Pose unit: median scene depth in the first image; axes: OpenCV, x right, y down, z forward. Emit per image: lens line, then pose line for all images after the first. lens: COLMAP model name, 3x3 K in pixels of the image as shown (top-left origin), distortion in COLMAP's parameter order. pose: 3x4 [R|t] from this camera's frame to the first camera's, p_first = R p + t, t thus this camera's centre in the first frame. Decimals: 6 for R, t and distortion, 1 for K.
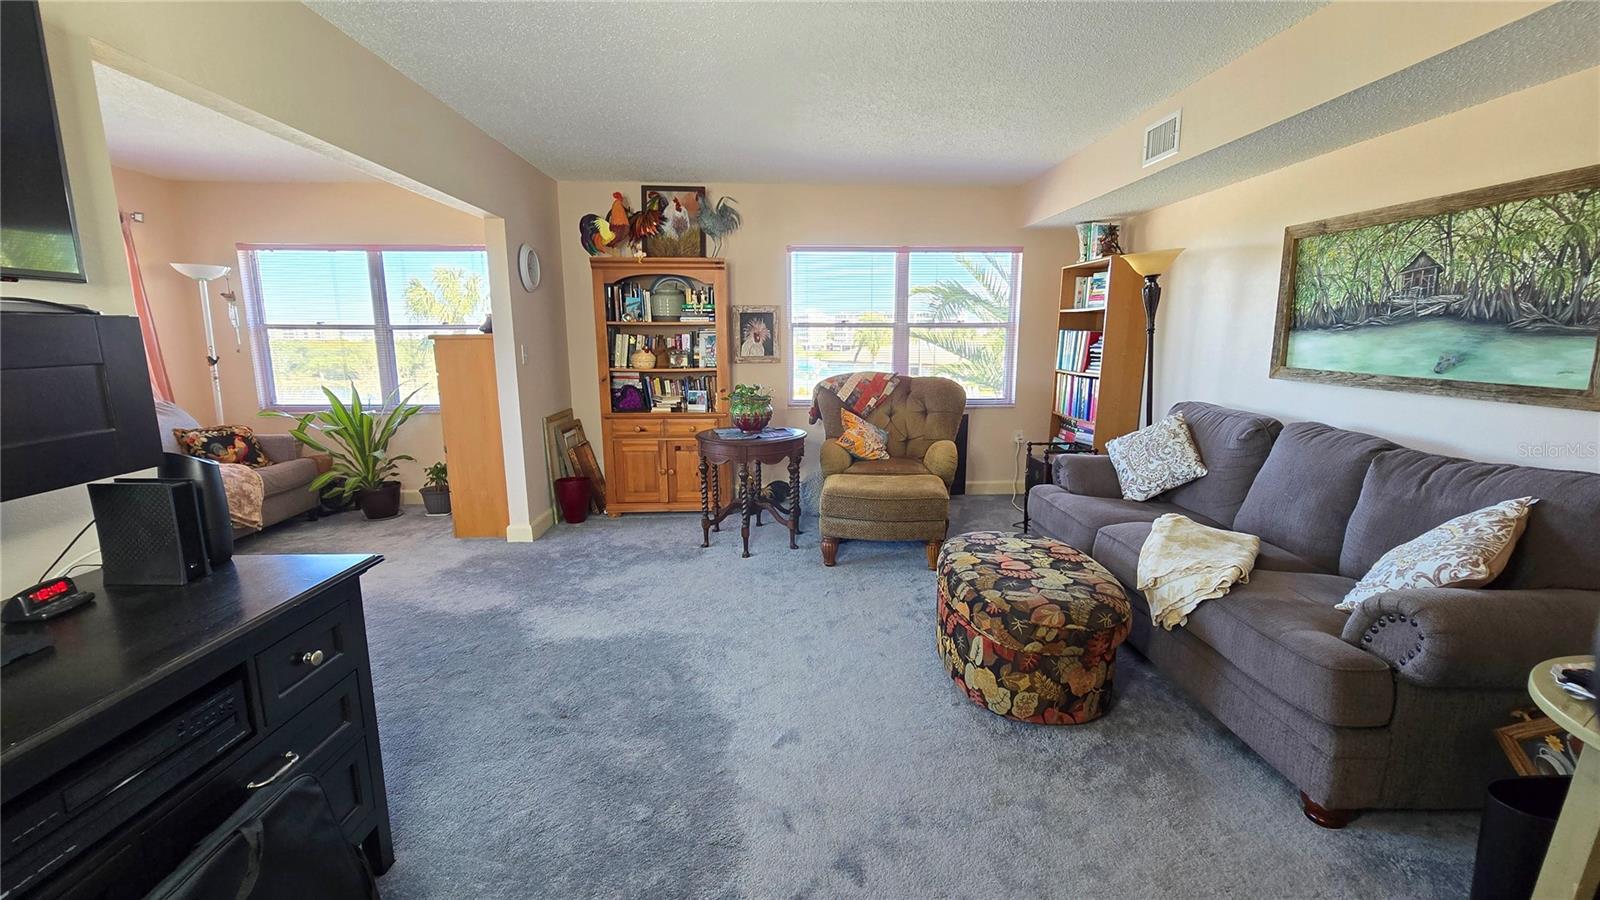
lens RADIAL K [[658.2, 0, 809.2], [0, 658.2, 448.3], [0, 0, 1]] dist [-0.004024, -0.000024]
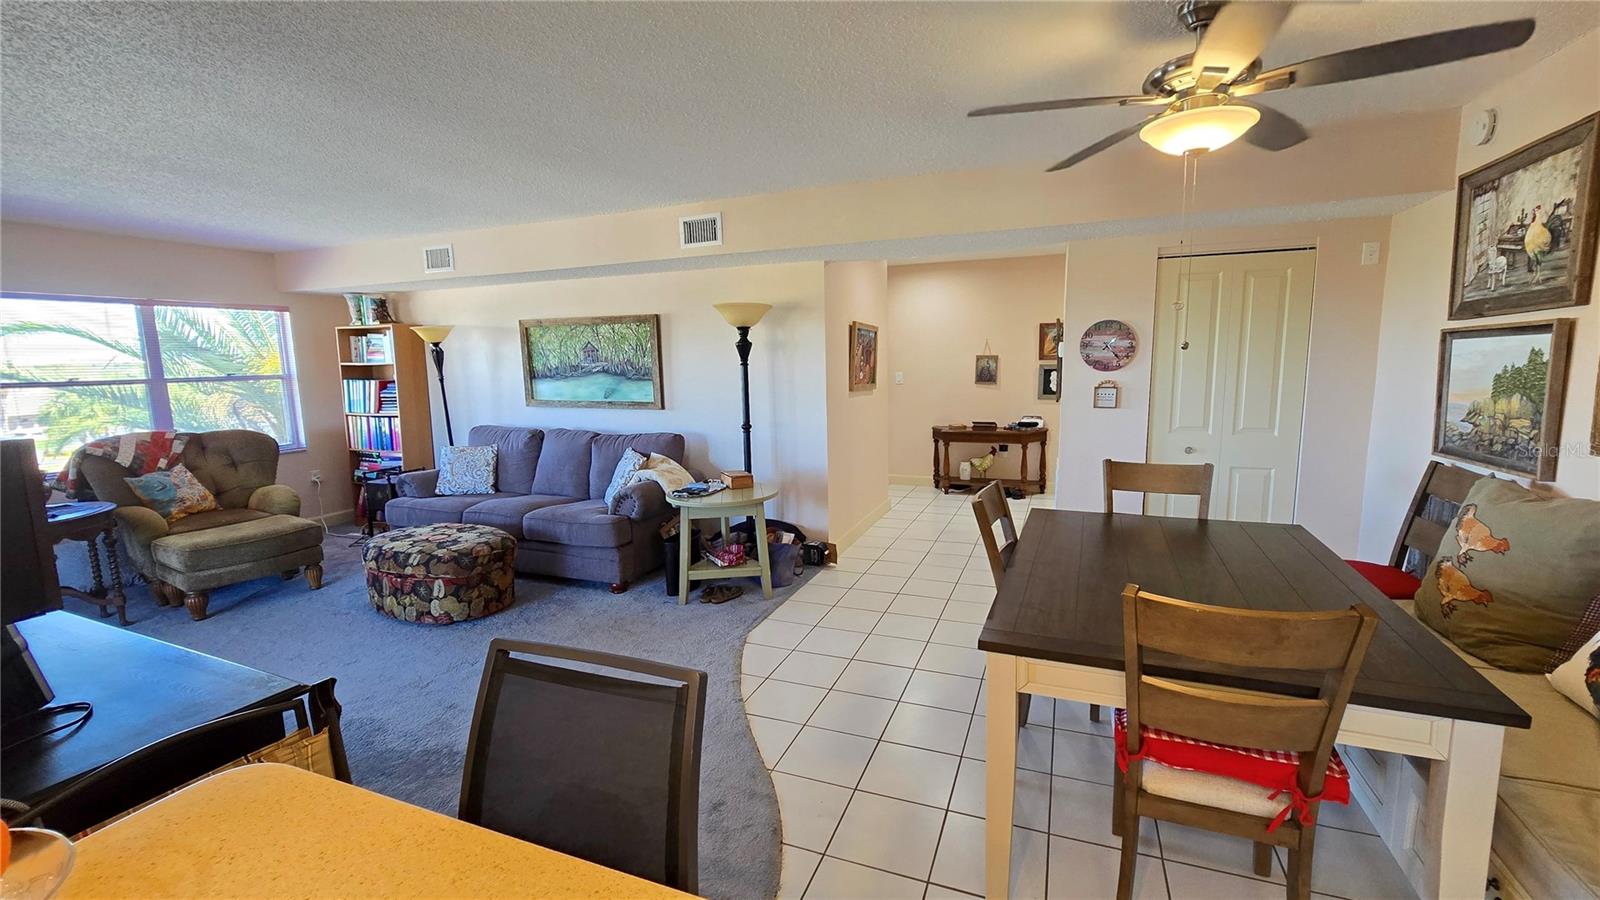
lens RADIAL K [[645.9, 0, 825.6], [0, 645.9, 456.6], [0, 0, 1]] dist [-0.015515, -0.000158]
pose [[0.398653, -0.143321, 0.905834, -0.374502], [0.172619, 0.981786, 0.079369, 0.015552], [-0.900710, 0.124723, 0.416132, -0.271167]]
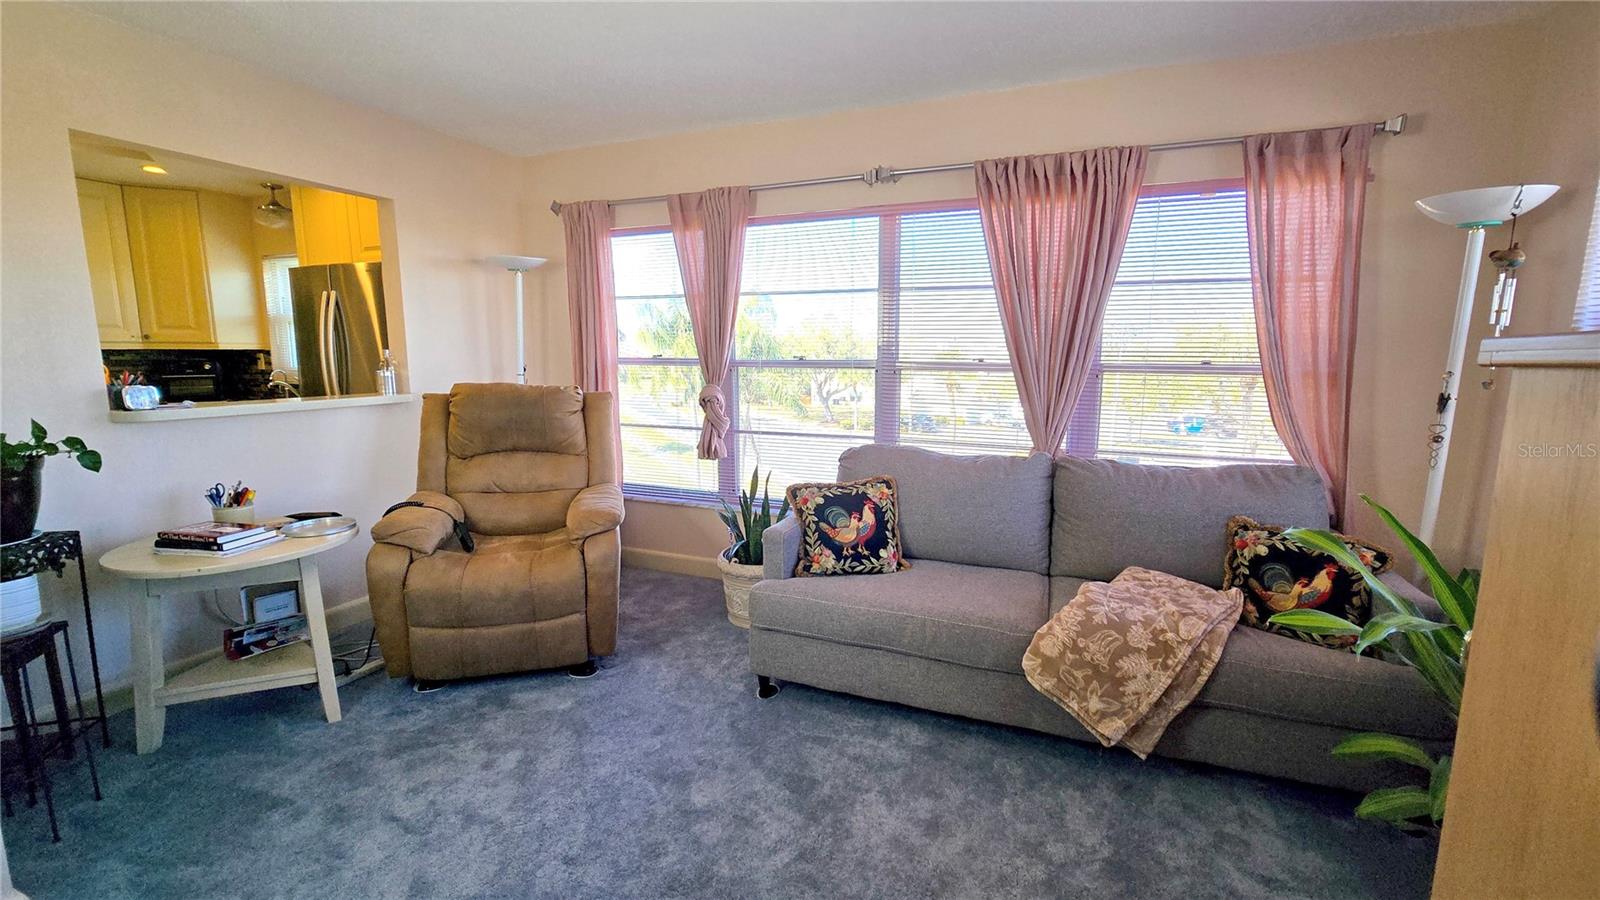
lens RADIAL K [[654.8, 0, 811.1], [0, 654.8, 447.6], [0, 0, 1]] dist [-0.003684, 0.000160]
pose [[-0.432924, 0.133208, -0.891534, -0.312639], [-0.157601, 0.962603, 0.220357, -0.141819], [0.887547, 0.235904, -0.395740, 0.836214]]
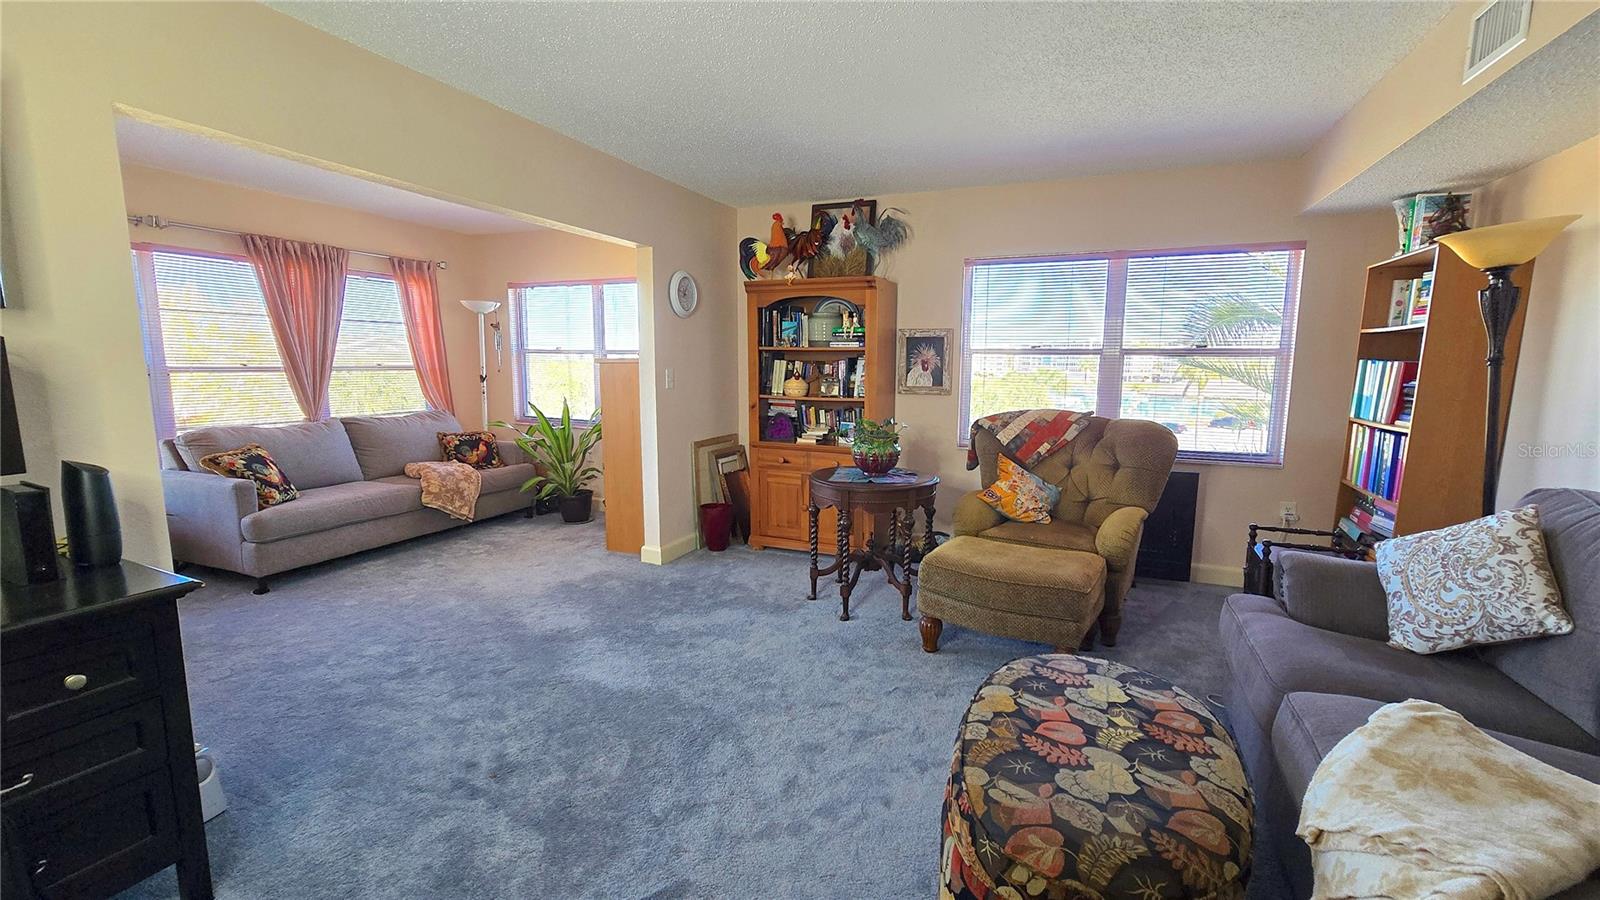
lens RADIAL K [[654.8, 0, 811.1], [0, 654.8, 447.6], [0, 0, 1]] dist [-0.003684, 0.000160]
pose [[0.896849, 0.067035, -0.437228, 0.197036], [-0.085242, 0.996115, -0.022125, -0.031285], [0.434046, 0.057113, 0.899078, 0.181853]]
